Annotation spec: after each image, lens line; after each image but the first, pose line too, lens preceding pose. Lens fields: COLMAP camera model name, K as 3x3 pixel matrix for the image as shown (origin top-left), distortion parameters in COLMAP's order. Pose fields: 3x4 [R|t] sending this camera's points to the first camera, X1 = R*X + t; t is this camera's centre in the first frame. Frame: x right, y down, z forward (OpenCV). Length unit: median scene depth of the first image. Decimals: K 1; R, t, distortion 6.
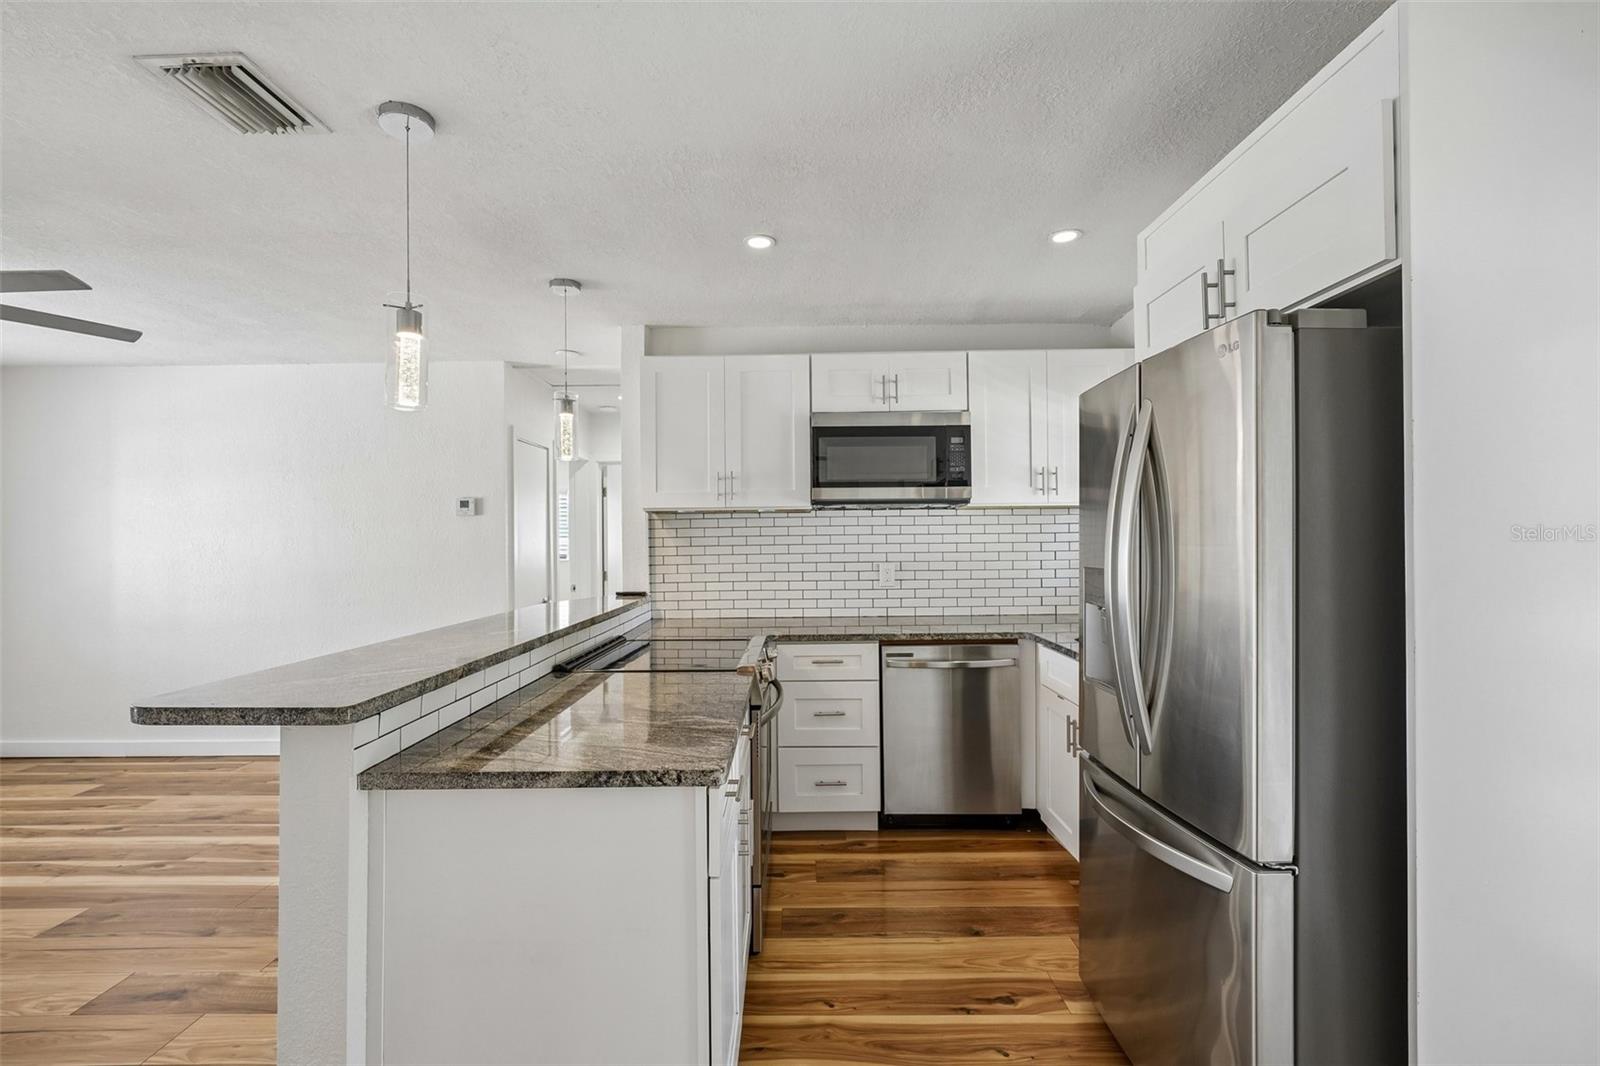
lens RADIAL K [[700.3, 0, 792.2], [0, 700.3, 539.1], [0, 0, 1]] dist [-0.011423, 0.006898]
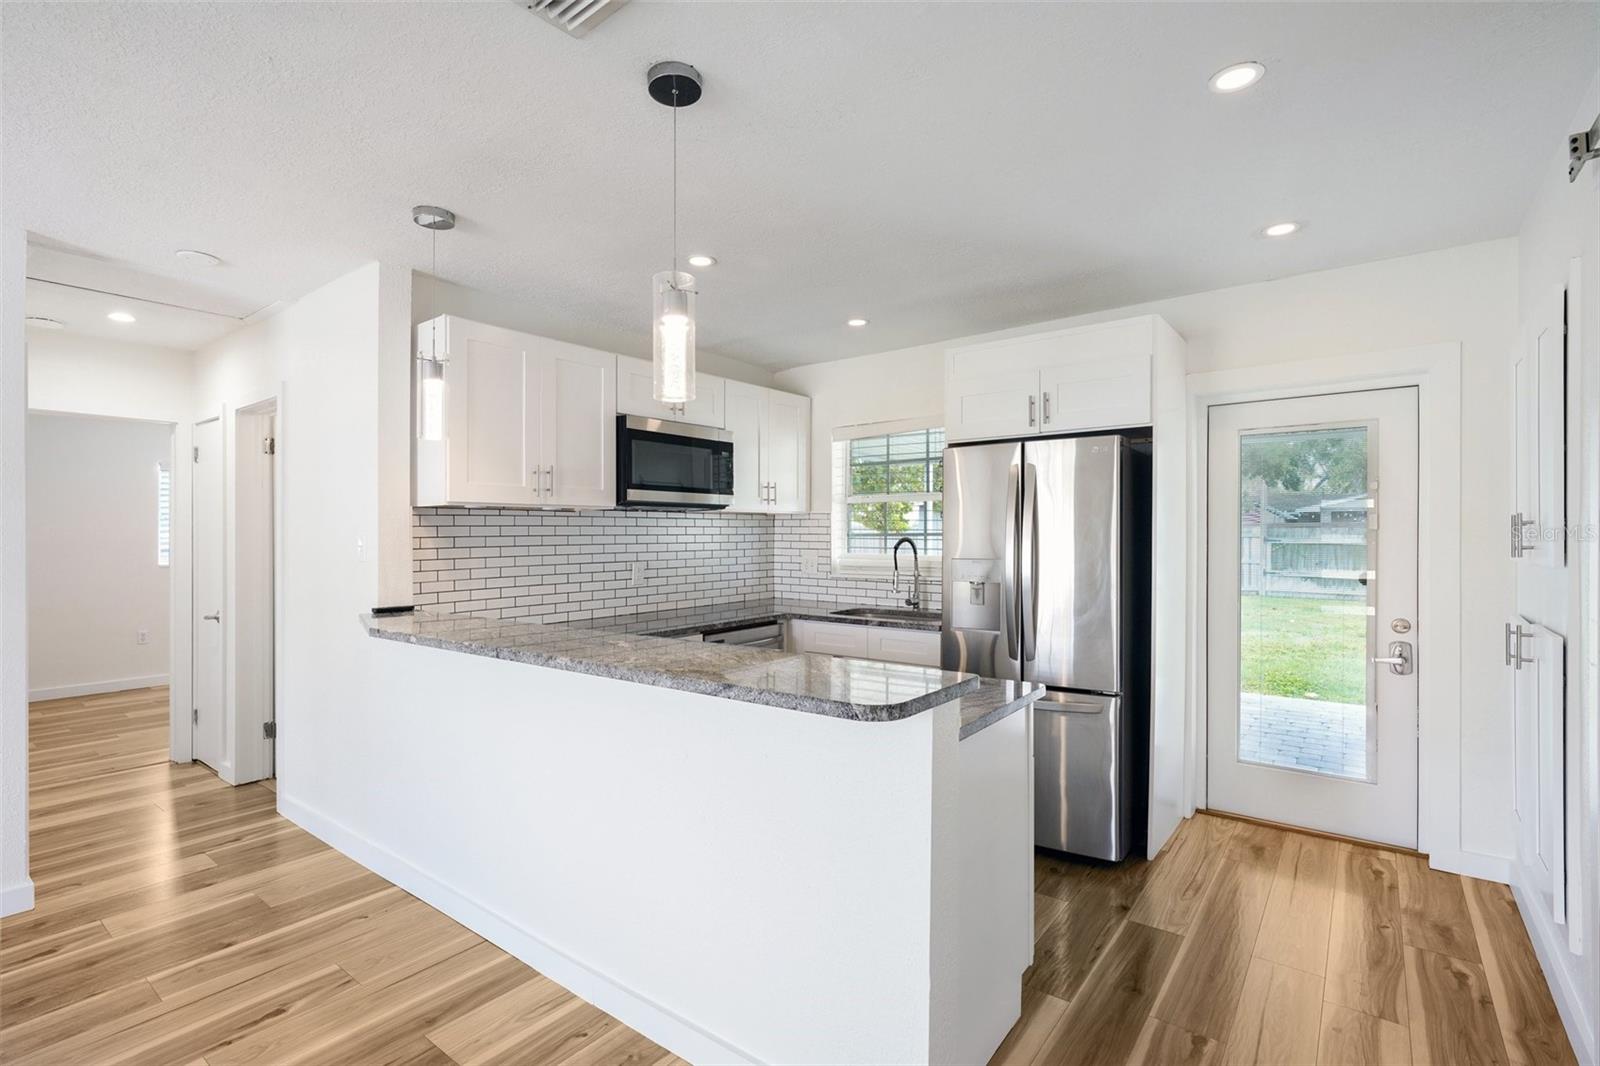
lens RADIAL K [[748.6, 0, 798.1], [0, 748.6, 537.5], [0, 0, 1]] dist [0.000127, 0.000584]
pose [[0.603266, 0.003139, 0.797534, -0.678506], [-0.003432, 0.999993, -0.001340, -0.002316], [-0.797533, -0.001929, 0.603273, 0.152310]]
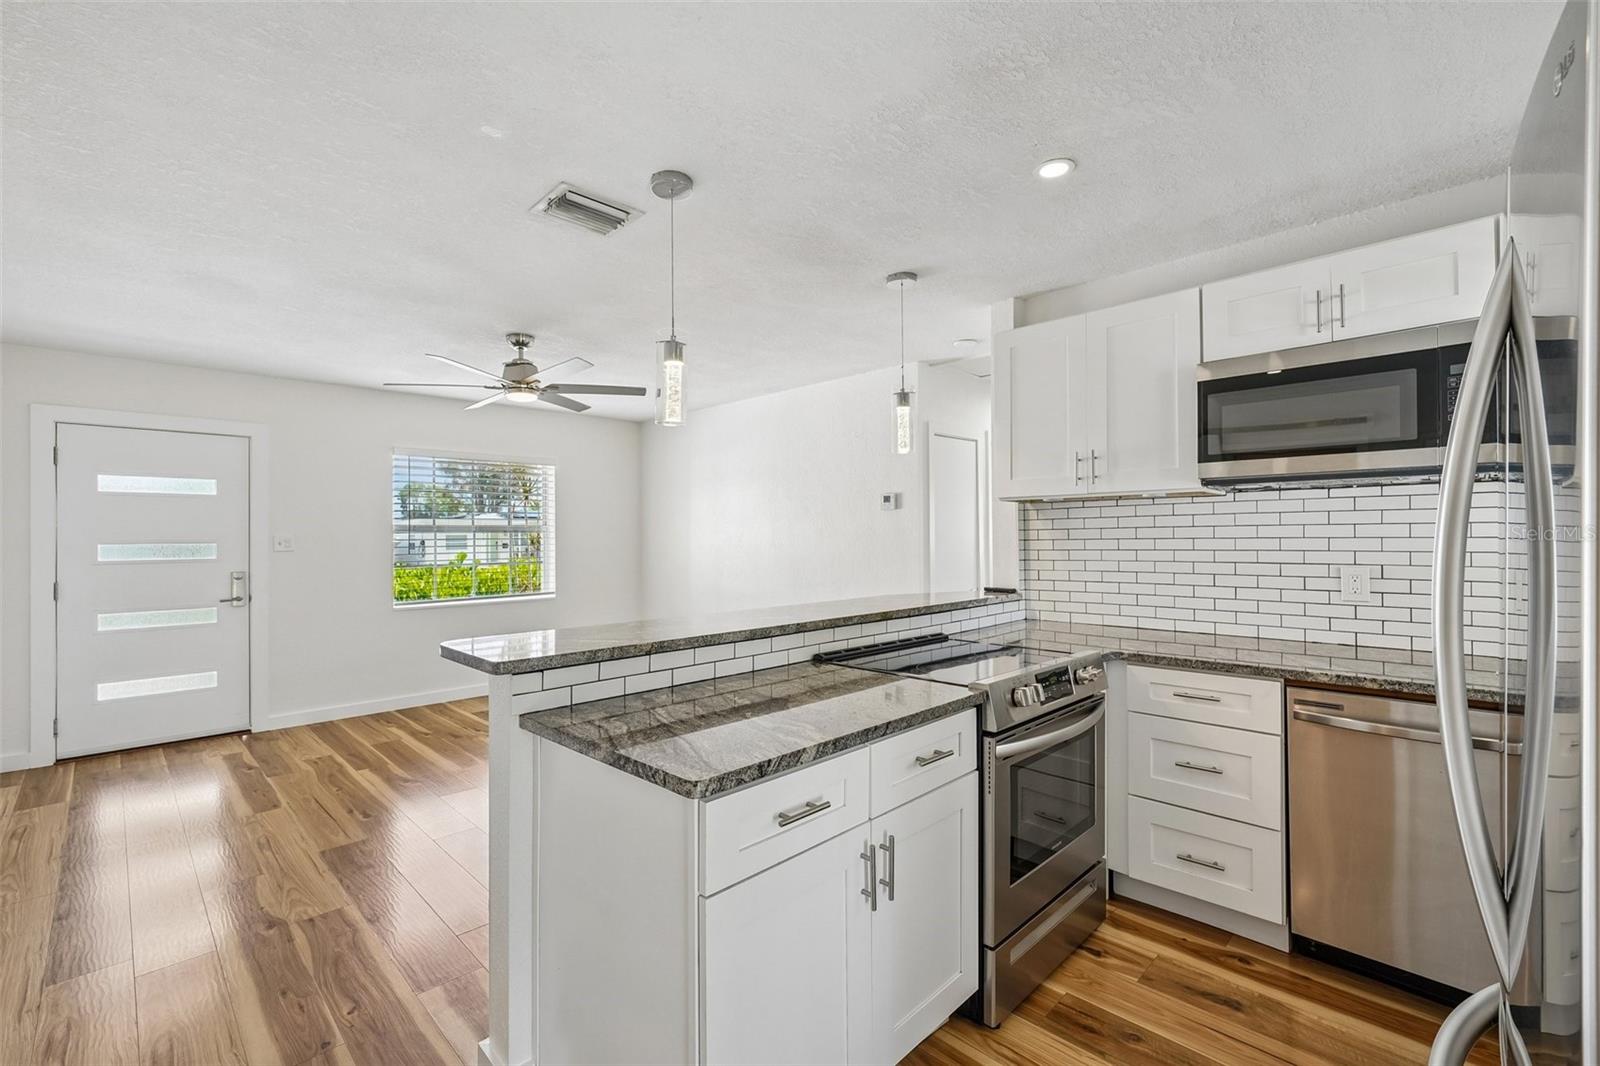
lens RADIAL K [[693.8, 0, 790.2], [0, 693.8, 531.6], [0, 0, 1]] dist [-0.012895, 0.004913]
pose [[0.711765, -0.001284, -0.702416, 0.238205], [0.003141, 0.999994, 0.001354, -0.002012], [0.702410, -0.003170, 0.711765, 0.161870]]
